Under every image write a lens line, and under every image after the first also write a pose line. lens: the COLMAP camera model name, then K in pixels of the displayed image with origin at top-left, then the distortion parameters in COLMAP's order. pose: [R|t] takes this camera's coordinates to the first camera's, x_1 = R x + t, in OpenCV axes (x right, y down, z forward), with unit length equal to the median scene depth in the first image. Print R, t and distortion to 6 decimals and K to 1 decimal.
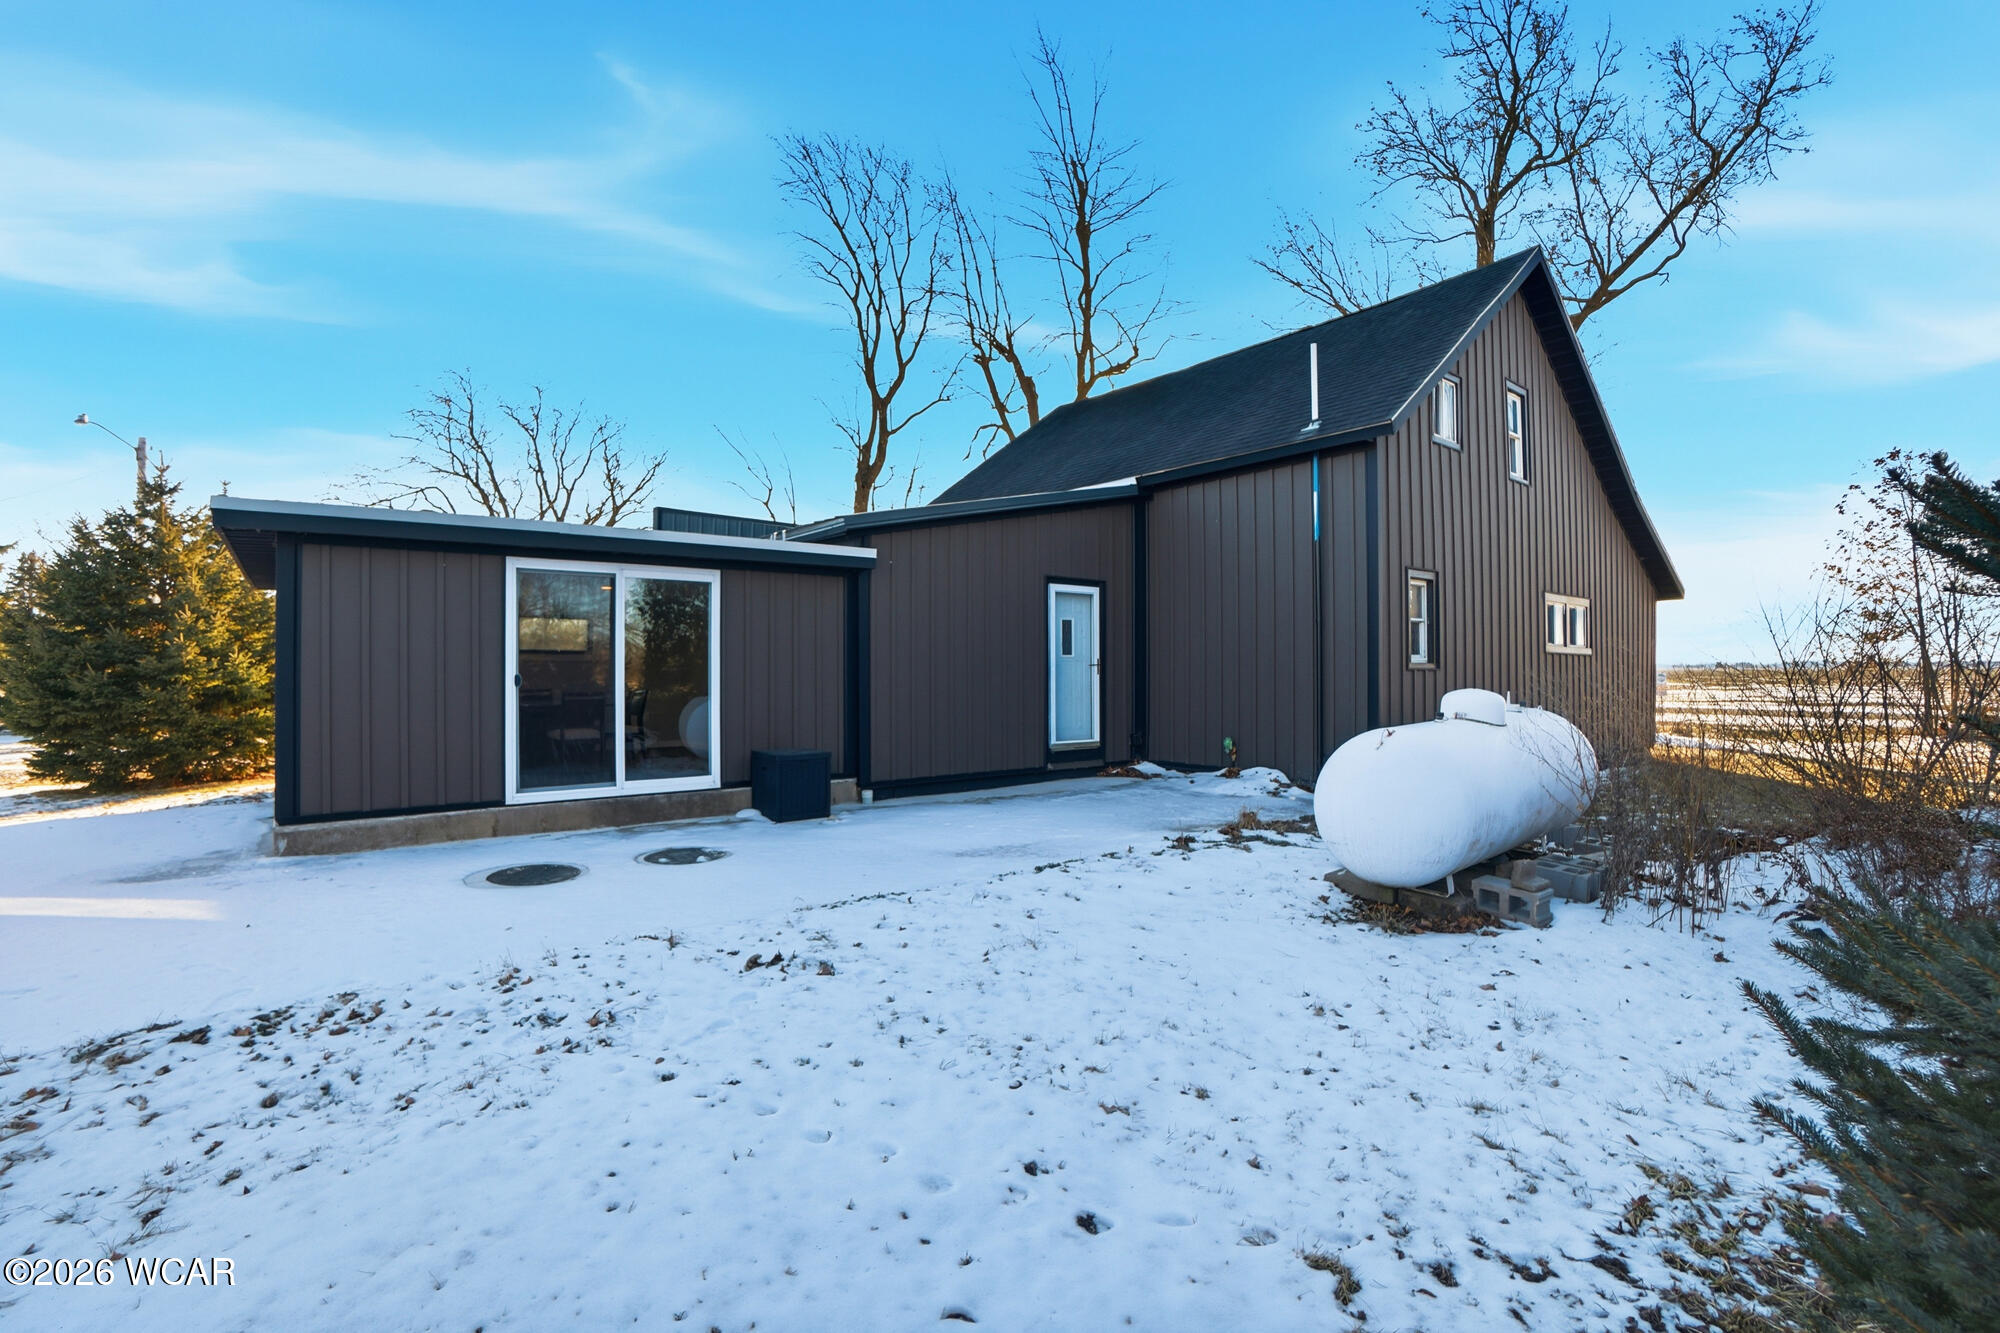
lens RADIAL K [[893.5, 0, 1010.3], [0, 893.5, 659.3], [0, 0, 1]] dist [-0.056191, 0.019223]
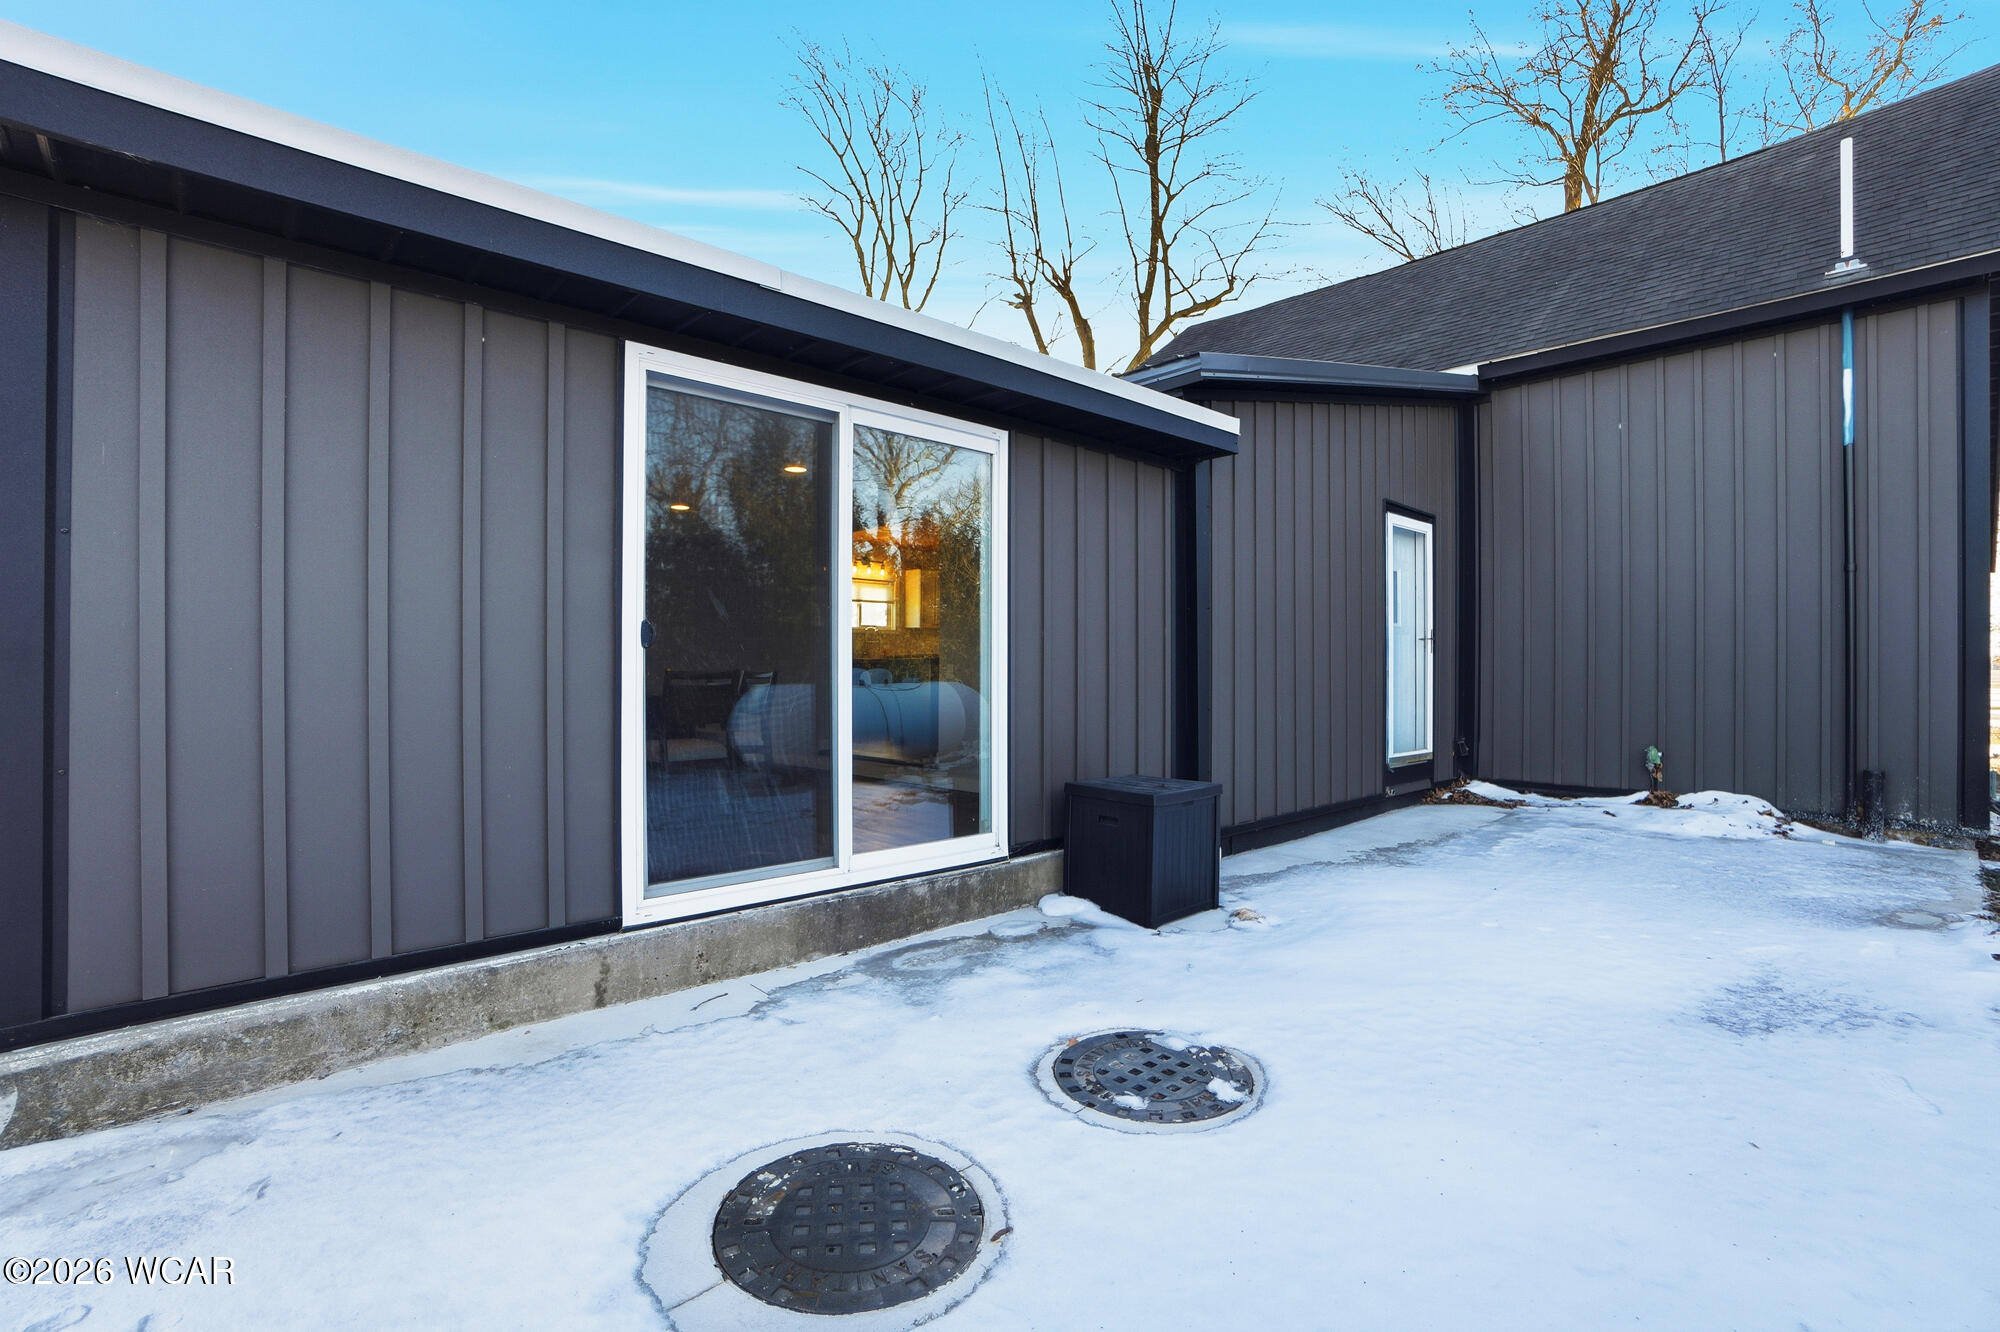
lens RADIAL K [[893.5, 0, 1010.3], [0, 893.5, 658.8], [0, 0, 1]] dist [-0.056191, 0.019223]
pose [[0.997074, 0.005970, 0.076205, -0.287456], [-0.006142, 0.999979, 0.002017, 0.023431], [-0.076191, -0.002479, 0.997090, 0.383686]]
